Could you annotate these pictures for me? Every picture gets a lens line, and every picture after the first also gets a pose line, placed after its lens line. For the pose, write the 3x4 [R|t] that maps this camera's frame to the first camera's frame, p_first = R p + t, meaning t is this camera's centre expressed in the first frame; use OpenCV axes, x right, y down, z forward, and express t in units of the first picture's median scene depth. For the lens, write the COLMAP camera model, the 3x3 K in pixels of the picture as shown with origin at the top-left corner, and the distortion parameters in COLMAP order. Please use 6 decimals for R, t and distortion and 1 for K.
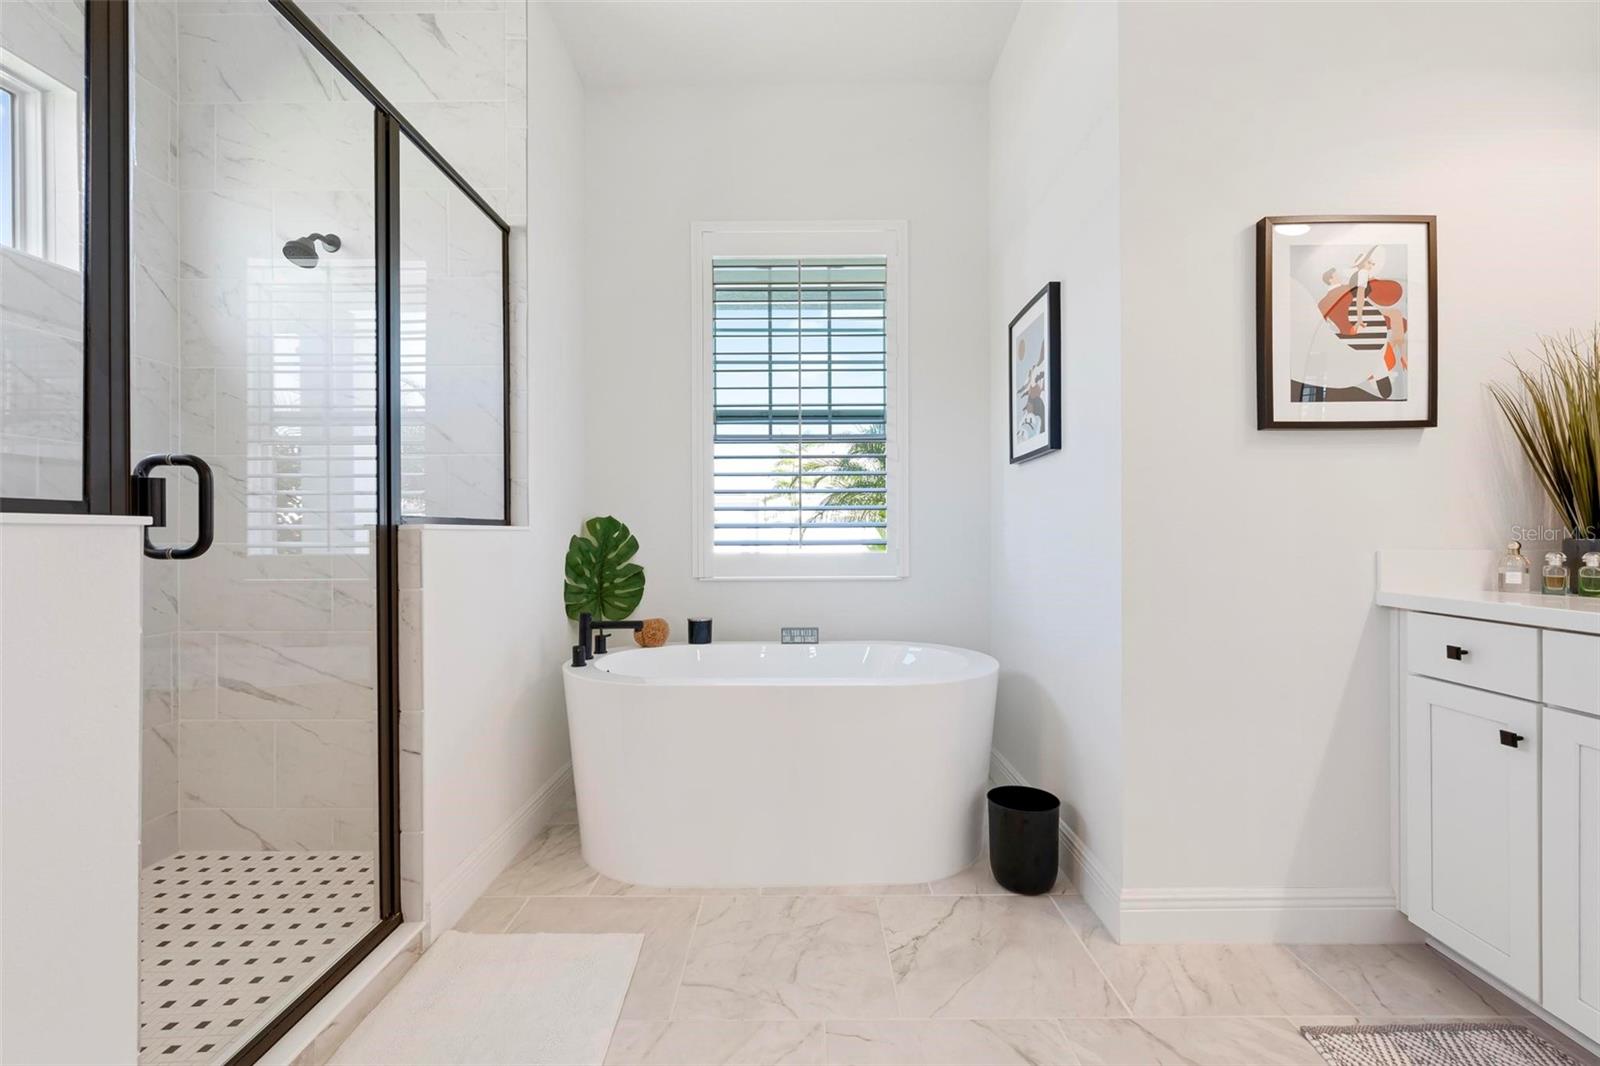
lens RADIAL K [[670.0, 0, 802.1], [0, 670.0, 534.2], [0, 0, 1]] dist [-0.001359, 0.000557]
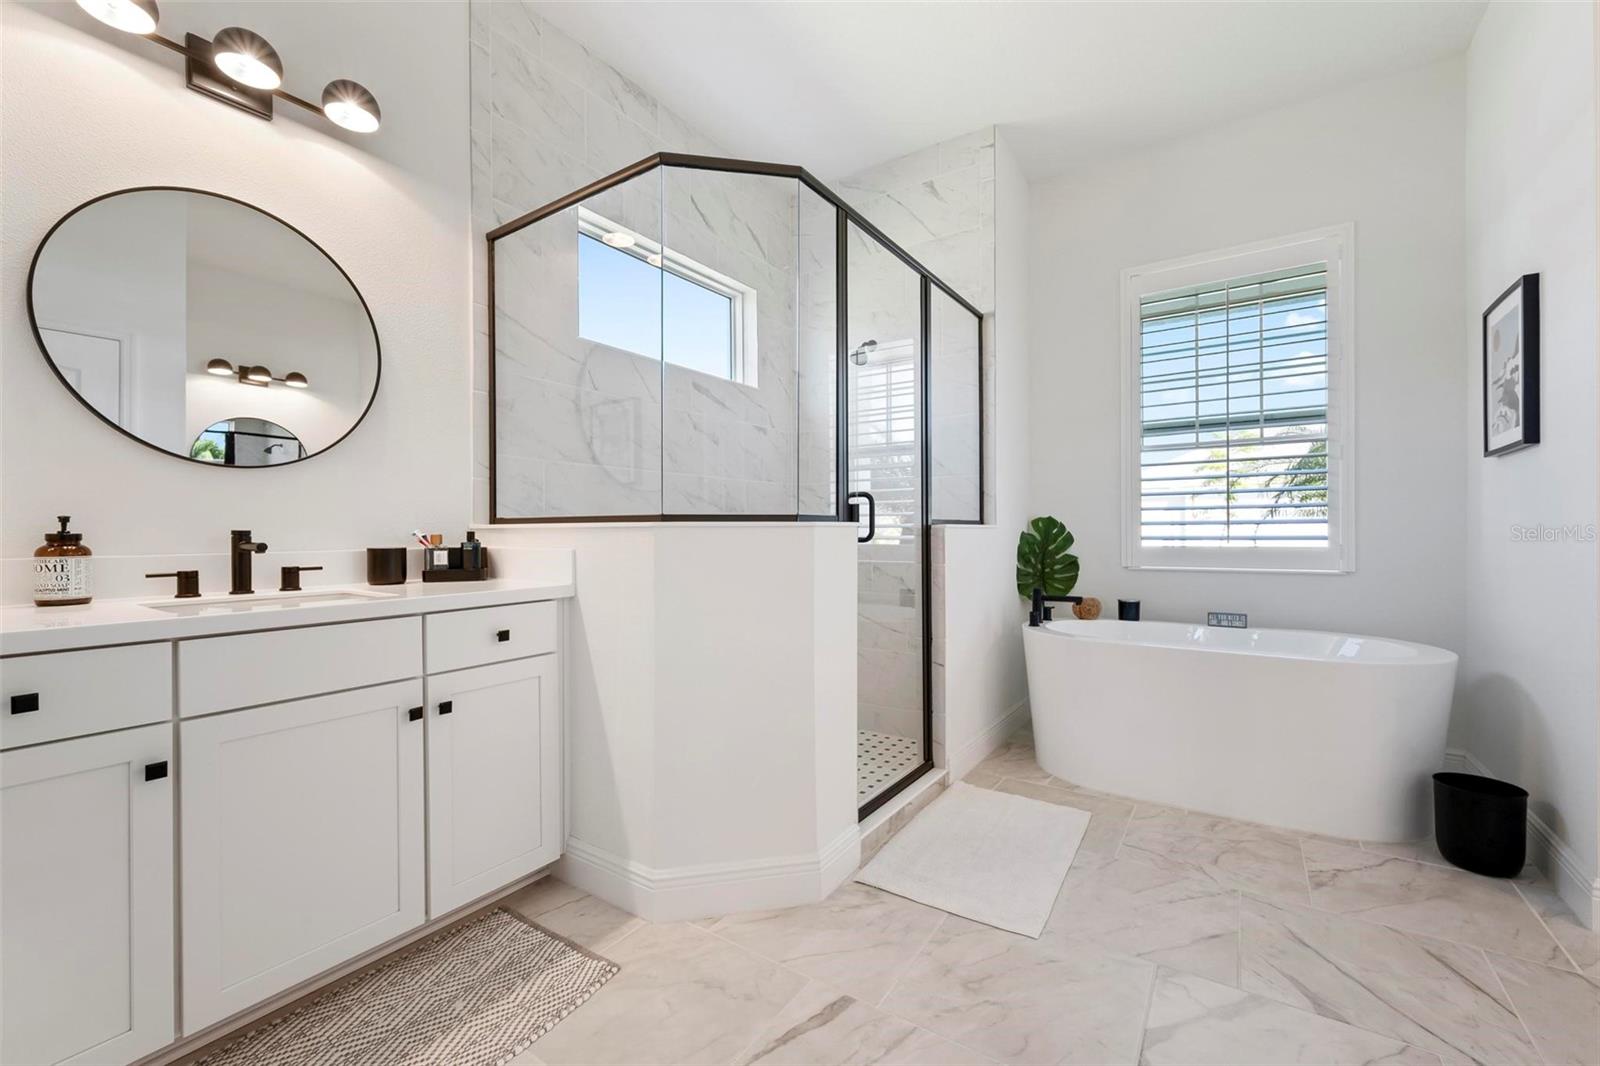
lens RADIAL K [[670.0, 0, 795.1], [0, 670.0, 534.7], [0, 0, 1]] dist [-0.001359, 0.000557]
pose [[0.830228, 0.001739, -0.557421, 0.026522], [0.001170, 0.999987, 0.004862, 0.001370], [0.557422, -0.004689, 0.830216, -0.424630]]
